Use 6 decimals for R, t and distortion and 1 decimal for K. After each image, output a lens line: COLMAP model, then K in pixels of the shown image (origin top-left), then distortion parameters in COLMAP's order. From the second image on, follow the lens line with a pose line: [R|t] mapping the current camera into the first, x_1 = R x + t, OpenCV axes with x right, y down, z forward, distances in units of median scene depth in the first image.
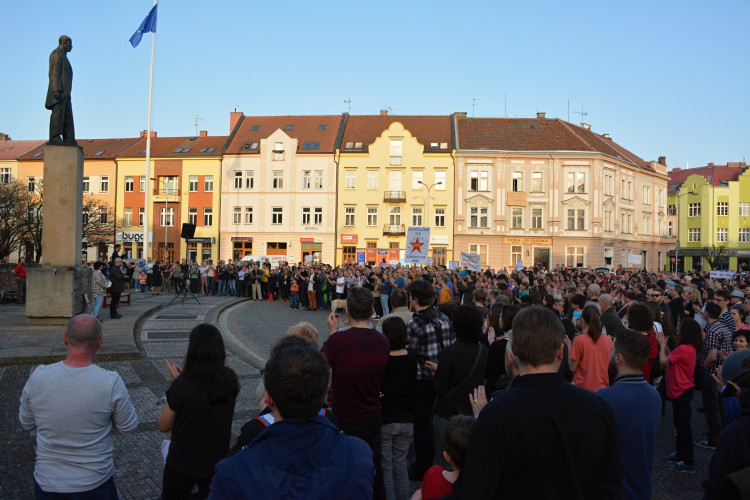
lens RADIAL K [[2599.6, 0, 375.0], [0, 2599.6, 250.0], [0, 0, 1]] dist [1.428339, -3.155624]
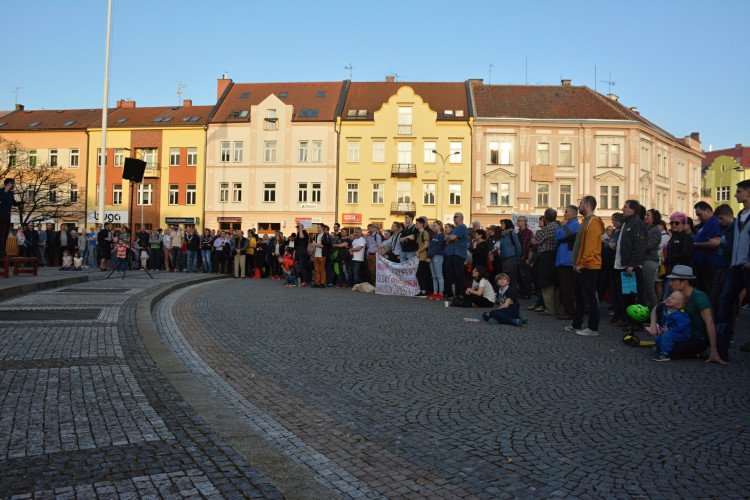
lens RADIAL K [[2599.6, 0, 375.0], [0, 2599.6, 250.0], [0, 0, 1]] dist [1.428339, -3.155624]
pose [[0.999997, 0.001052, 0.002108, -0.003825], [-0.001056, 0.999998, 0.001774, 0.004531], [-0.002106, -0.001776, 0.999996, 0.118769]]
